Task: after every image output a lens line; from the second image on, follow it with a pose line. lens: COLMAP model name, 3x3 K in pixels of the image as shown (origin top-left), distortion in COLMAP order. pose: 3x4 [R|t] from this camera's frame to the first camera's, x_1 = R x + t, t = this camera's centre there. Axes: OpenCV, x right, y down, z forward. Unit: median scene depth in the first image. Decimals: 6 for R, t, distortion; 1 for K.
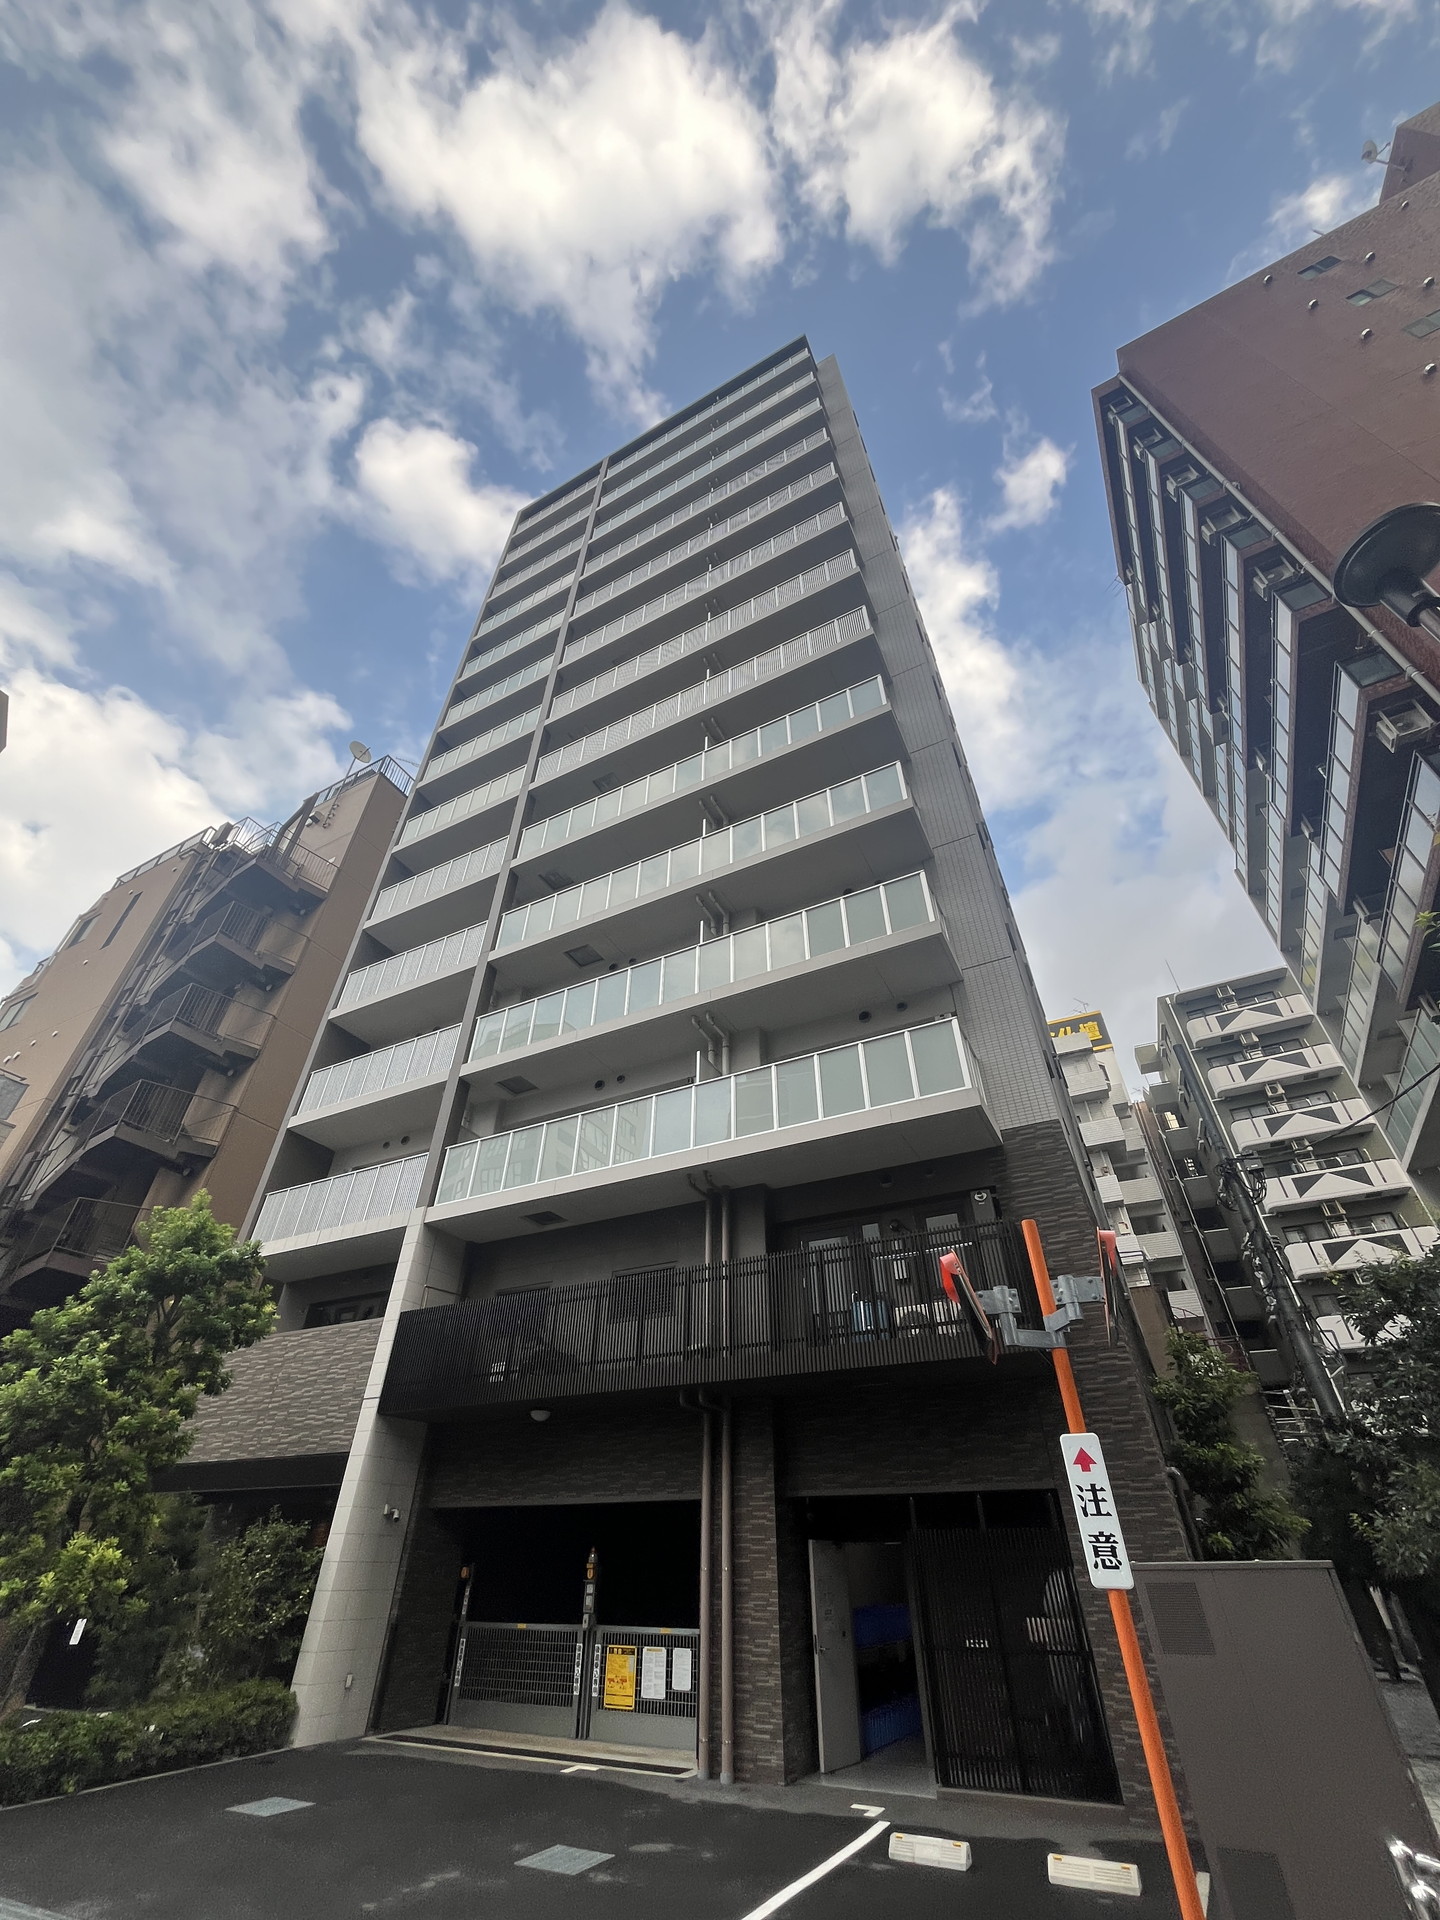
lens RADIAL K [[780.5, 0, 719.9], [0, 780.5, 950.1], [0, 0, 1]] dist [-0.003472, 0.000519]
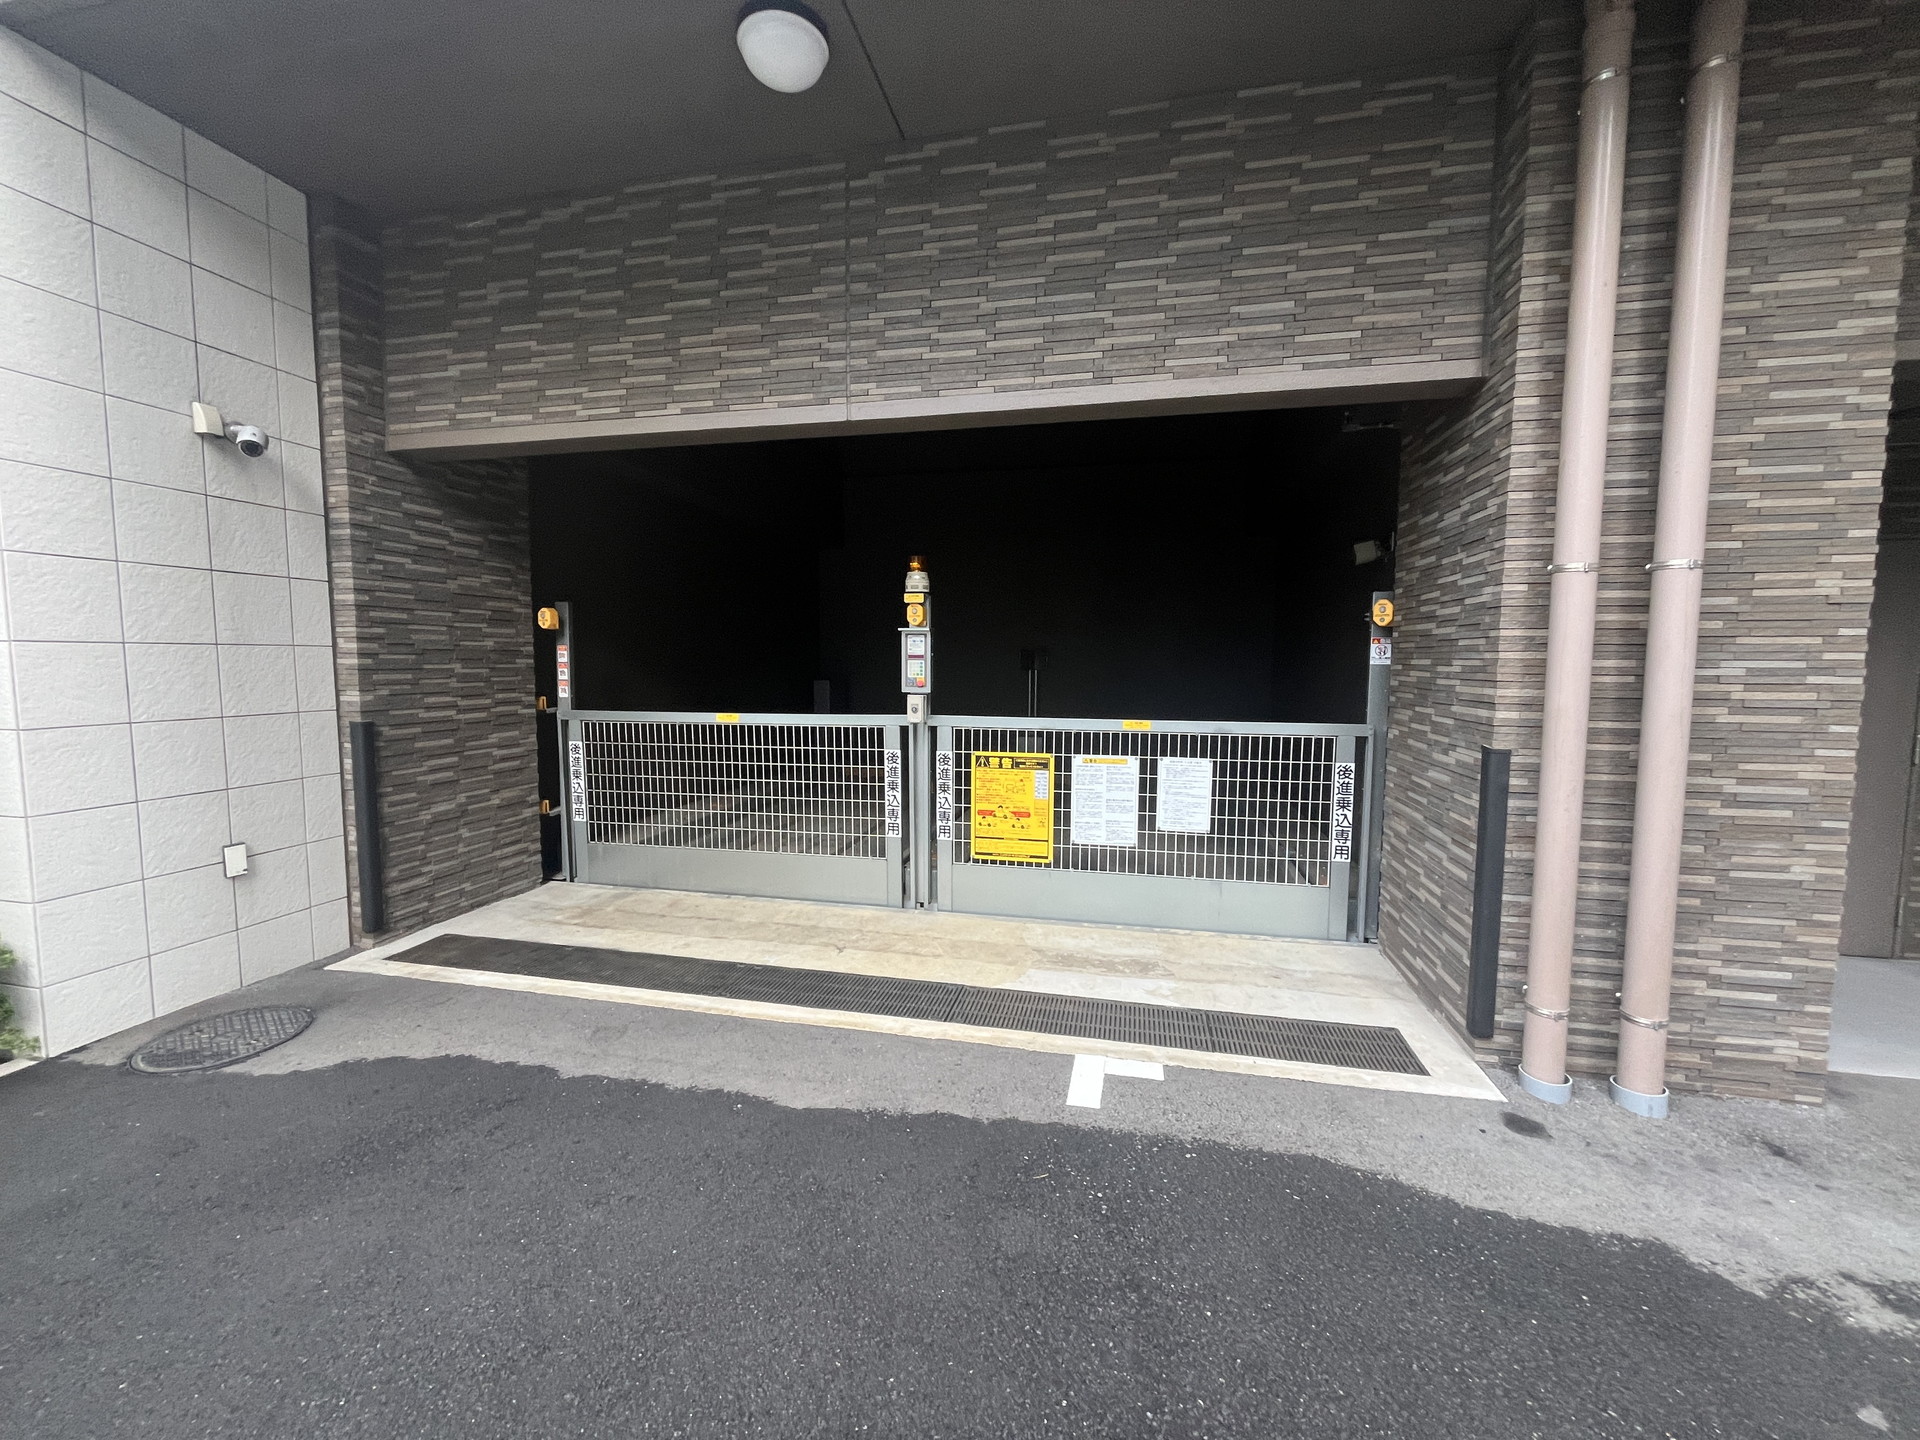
lens RADIAL K [[780.5, 0, 961.6], [0, 780.5, 723.9], [0, 0, 1]] dist [-0.003472, 0.000519]
pose [[0.966070, -0.019732, 0.257525, -0.238319], [-0.161603, 0.731611, 0.662291, 0.567384], [-0.201477, -0.681436, 0.703599, 0.671285]]
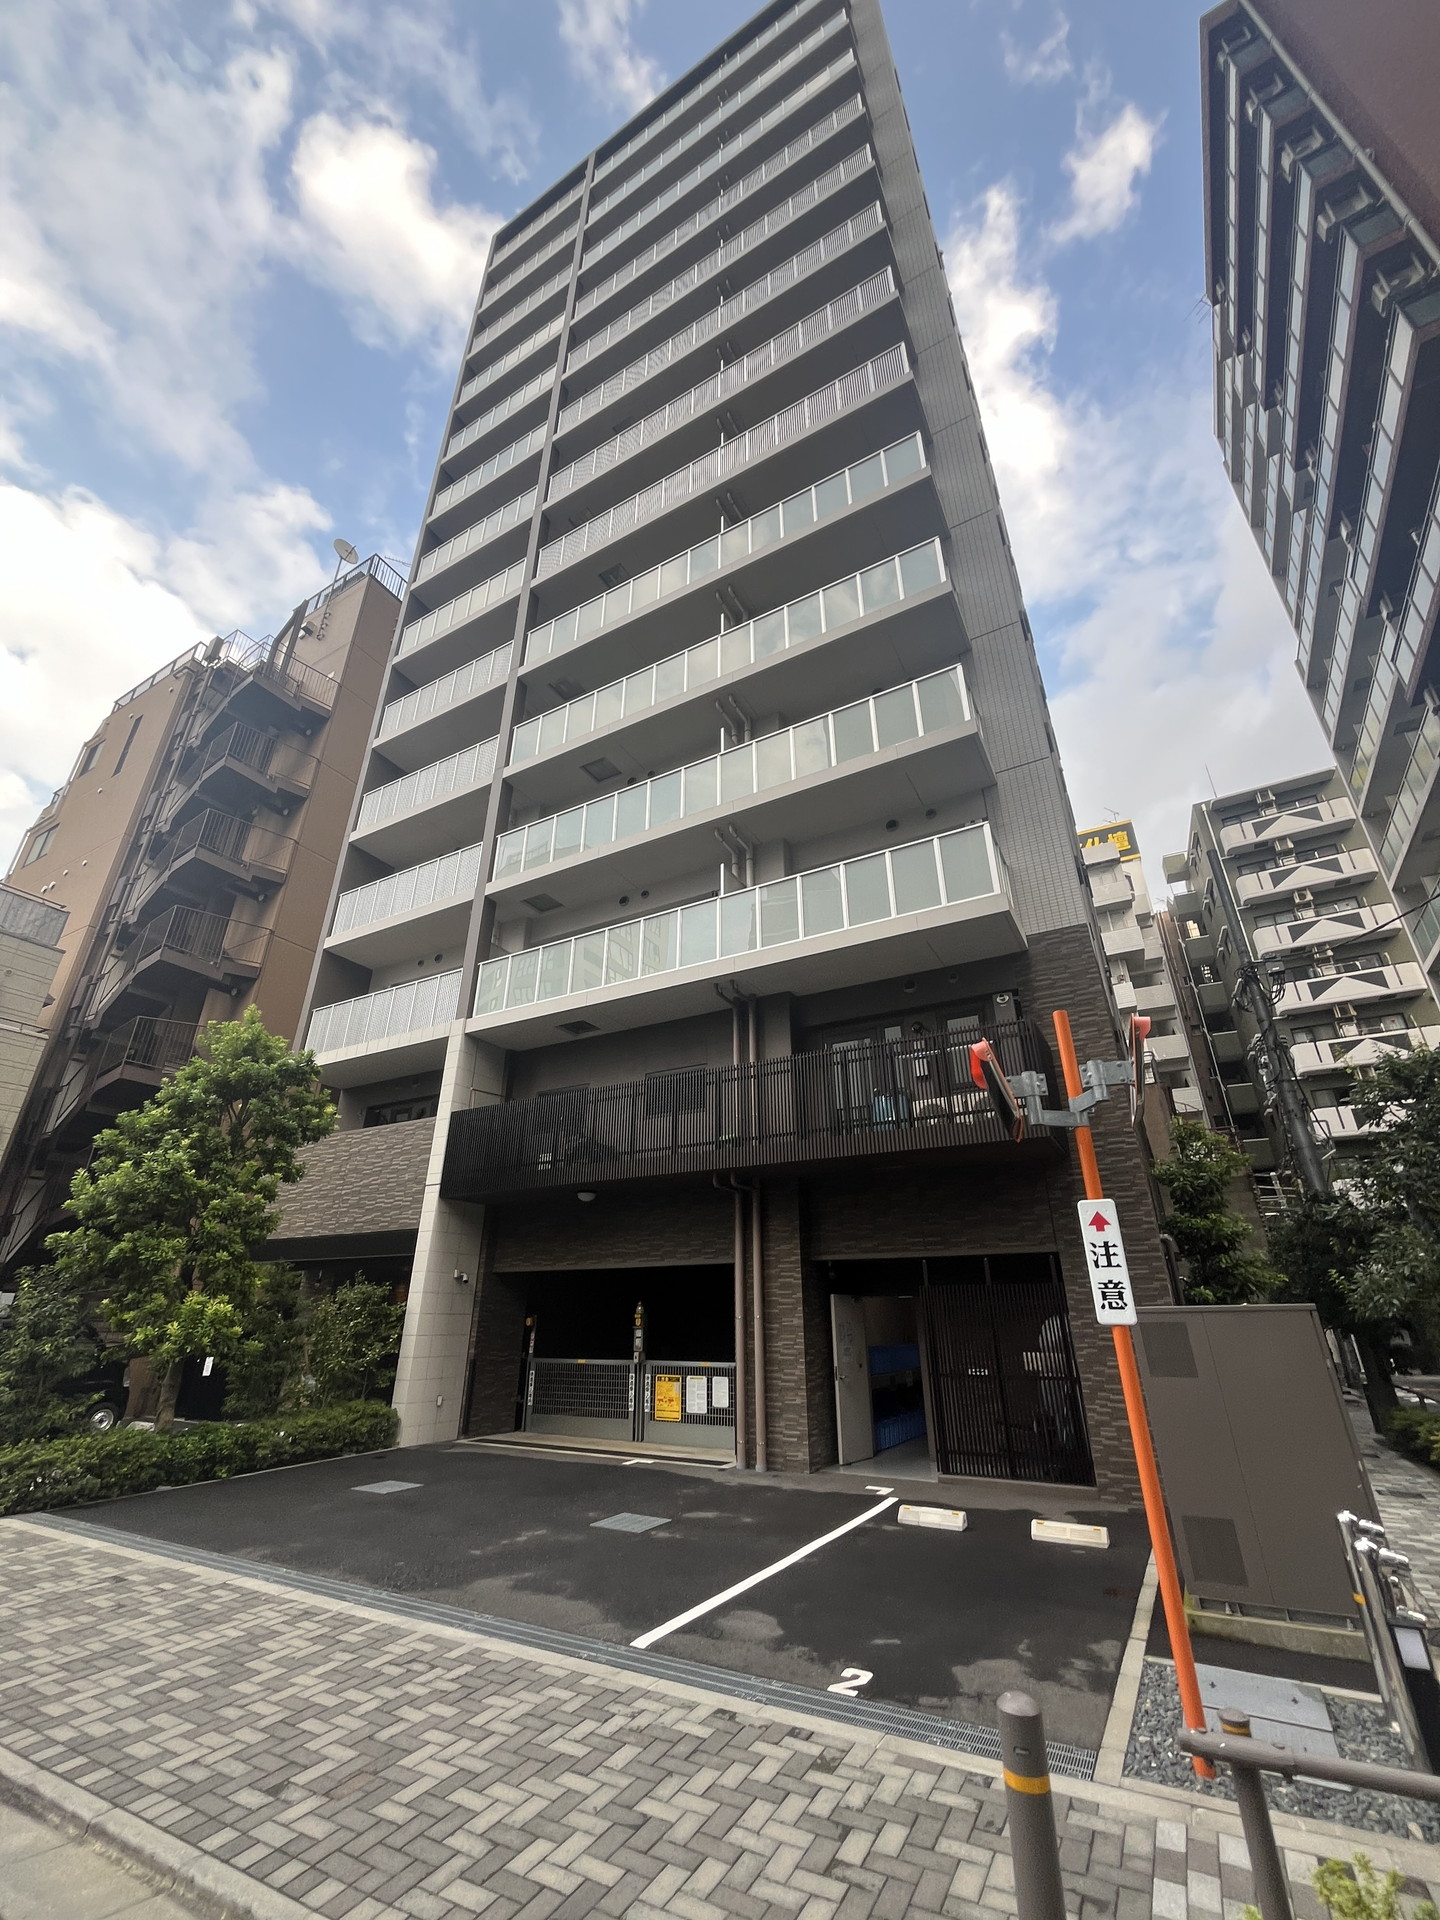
lens RADIAL K [[780.5, 0, 718.3], [0, 780.5, 953.8], [0, 0, 1]] dist [-0.003472, 0.000519]
pose [[0.999444, -0.017937, -0.028091, -0.006365], [0.023907, 0.973081, 0.229218, 0.013014], [0.023223, -0.229762, 0.972970, 0.010220]]
